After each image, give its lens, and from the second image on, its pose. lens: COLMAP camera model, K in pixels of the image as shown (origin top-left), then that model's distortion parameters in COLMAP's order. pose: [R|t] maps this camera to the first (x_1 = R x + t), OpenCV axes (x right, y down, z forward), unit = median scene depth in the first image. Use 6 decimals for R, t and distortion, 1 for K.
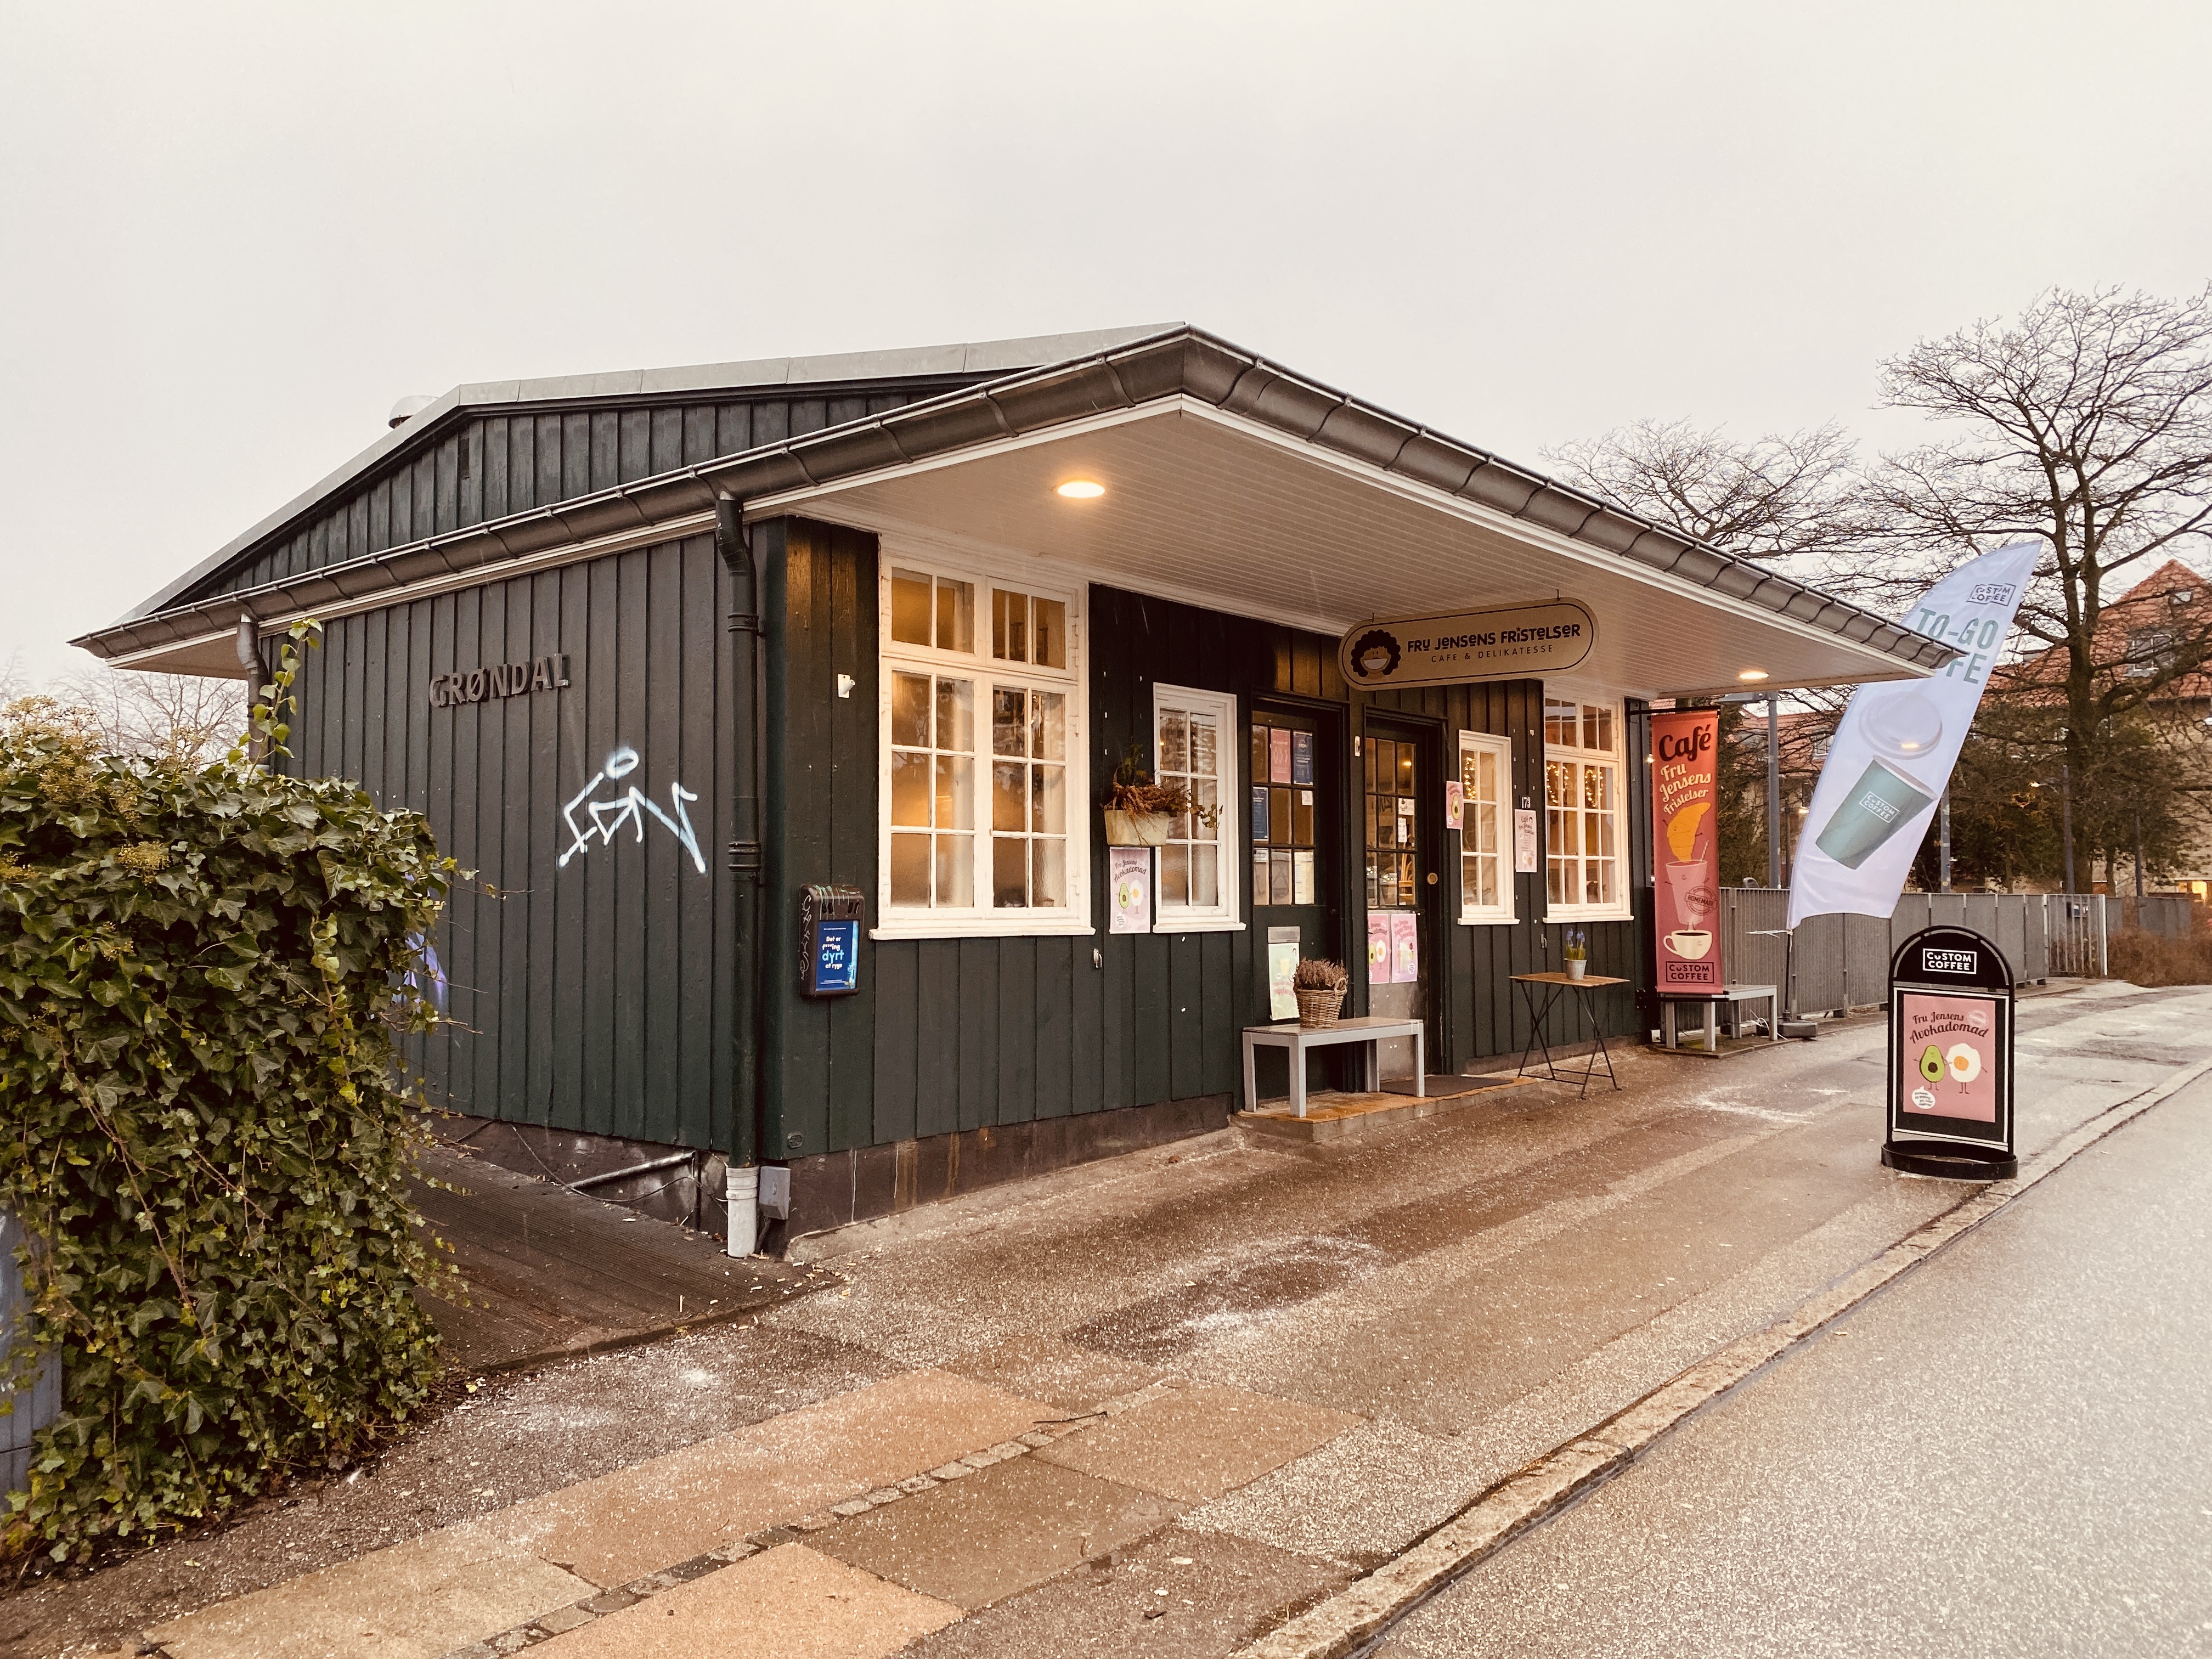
lens RADIAL K [[1680.2, 0, 1105.4], [0, 1680.2, 845.8], [0, 0, 1]] dist [0.034623, -0.021924]
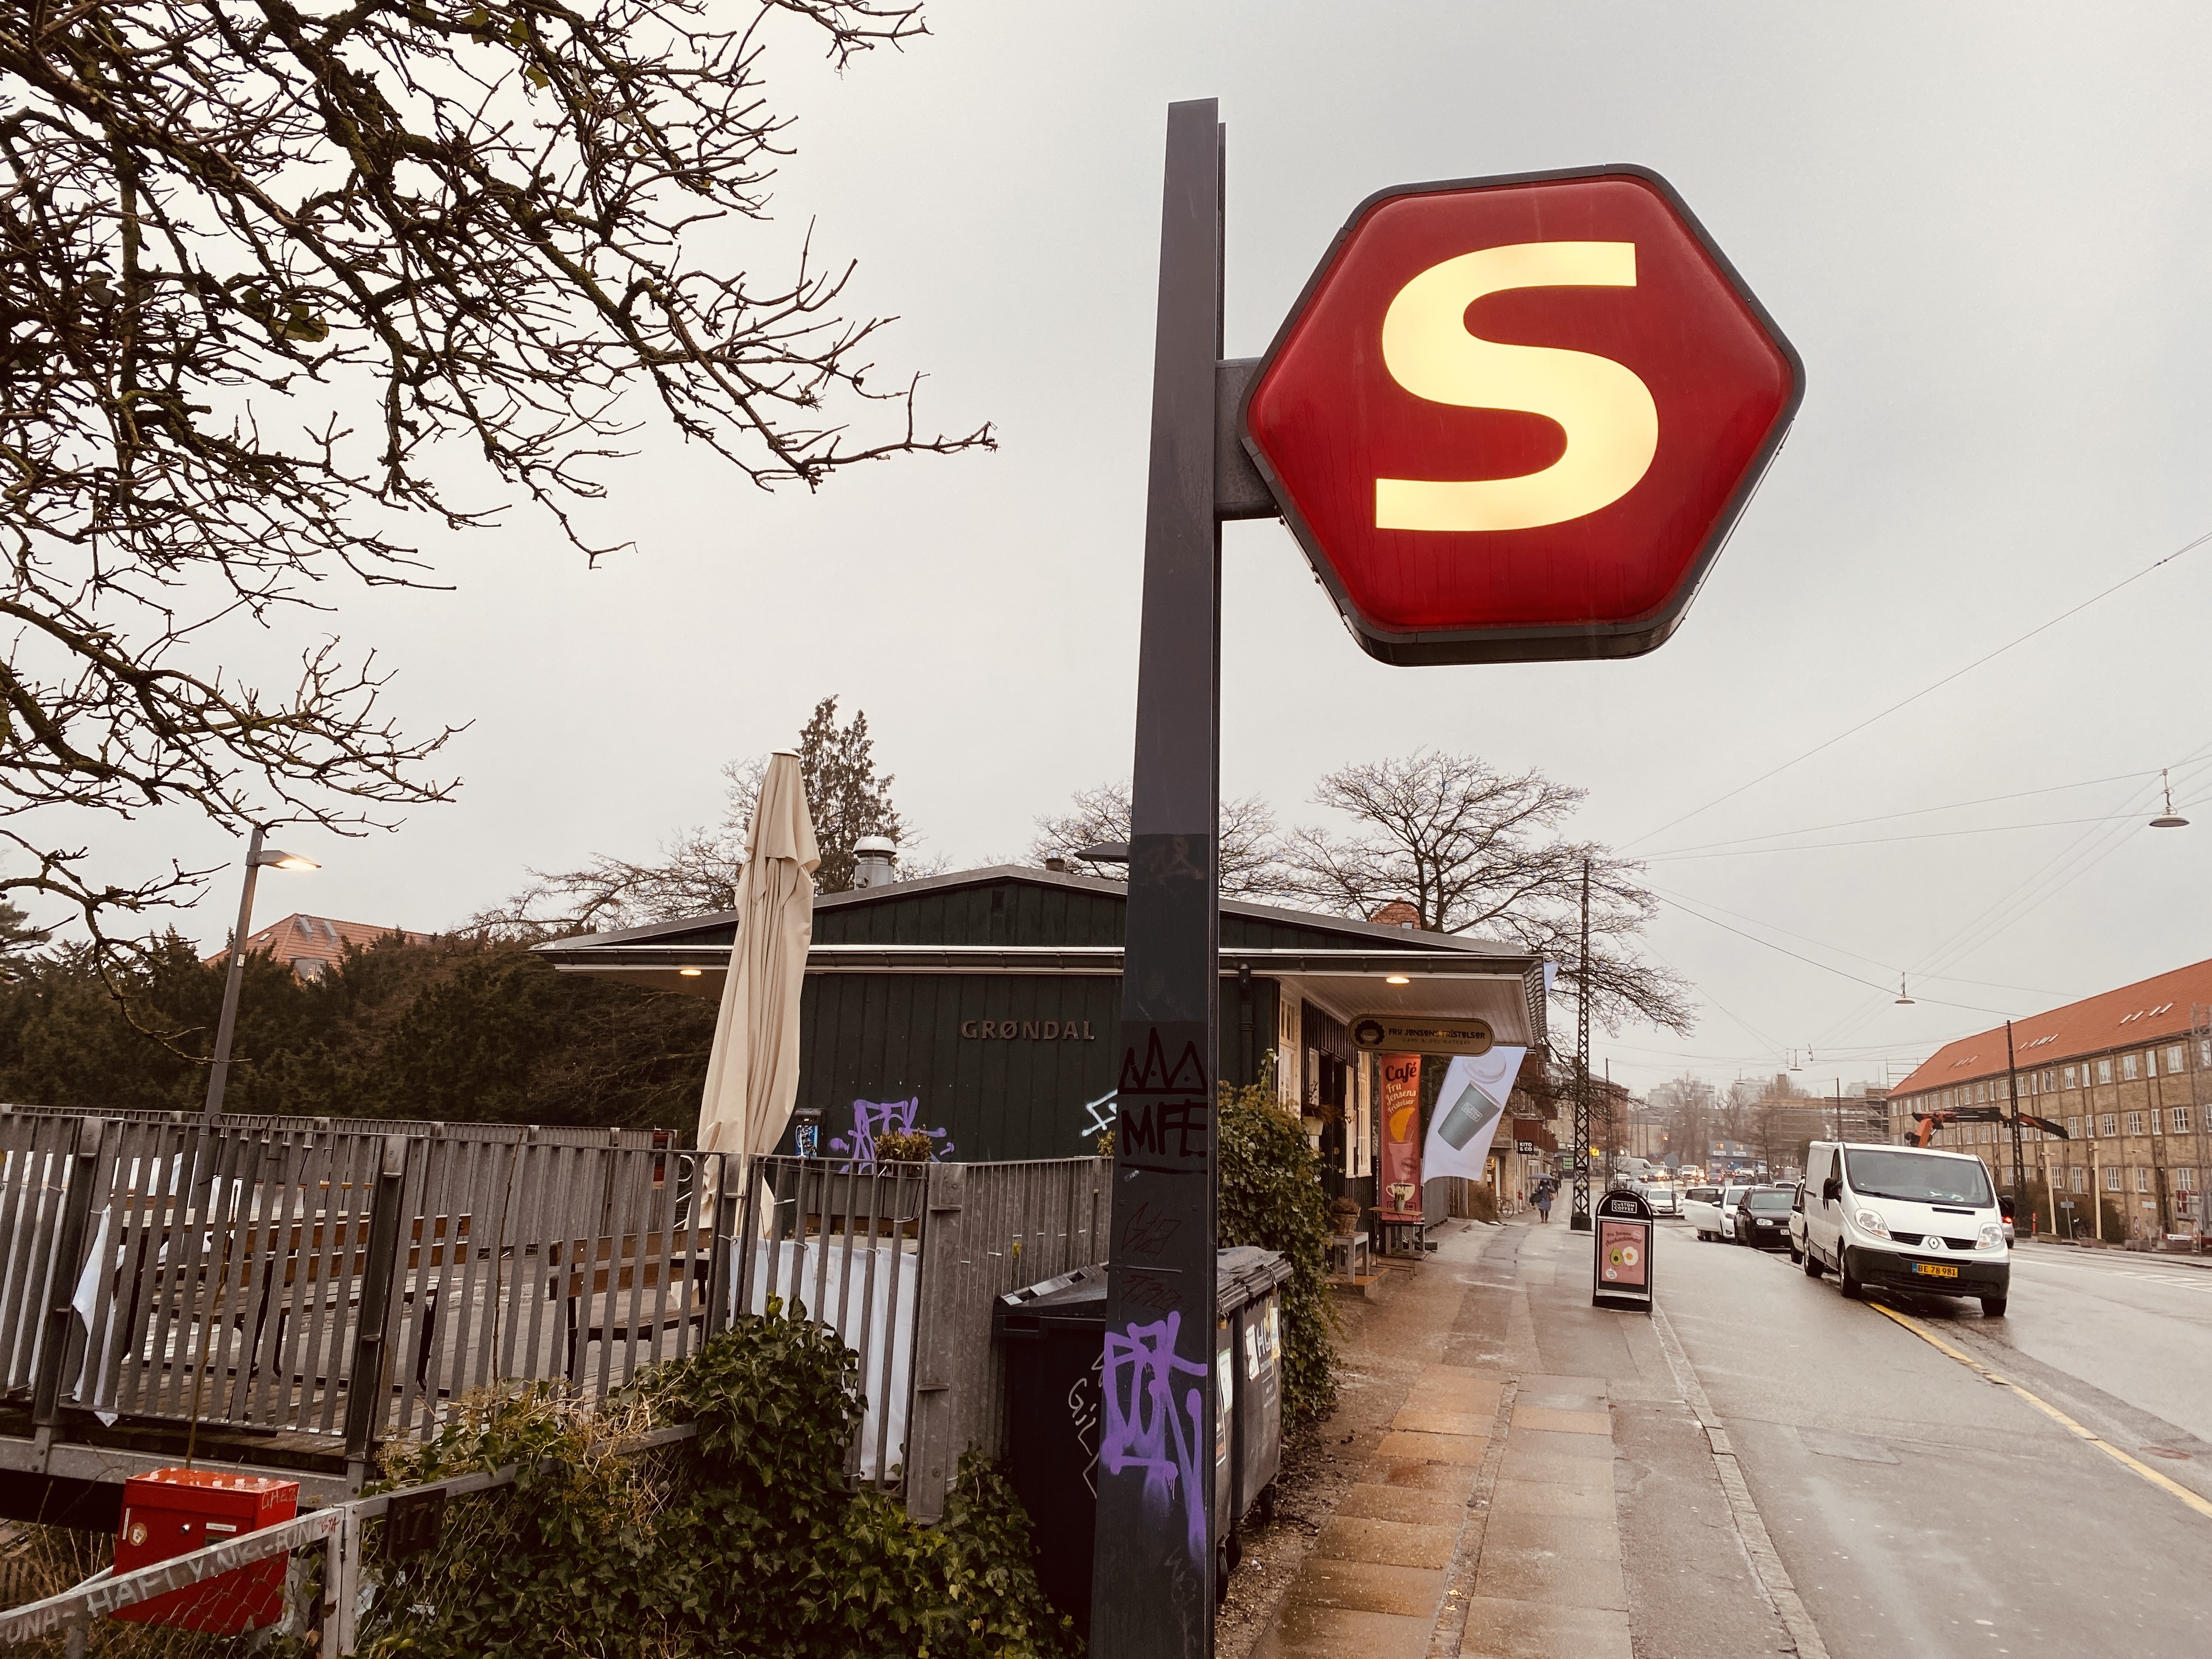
lens RADIAL K [[1680.2, 0, 1098.5], [0, 1680.2, 809.7], [0, 0, 1]] dist [0.034623, -0.021924]
pose [[0.904613, 0.120400, 0.408876, -0.668966], [-0.055514, 0.984385, -0.167047, -0.019874], [-0.422604, 0.128415, 0.897171, -0.442496]]
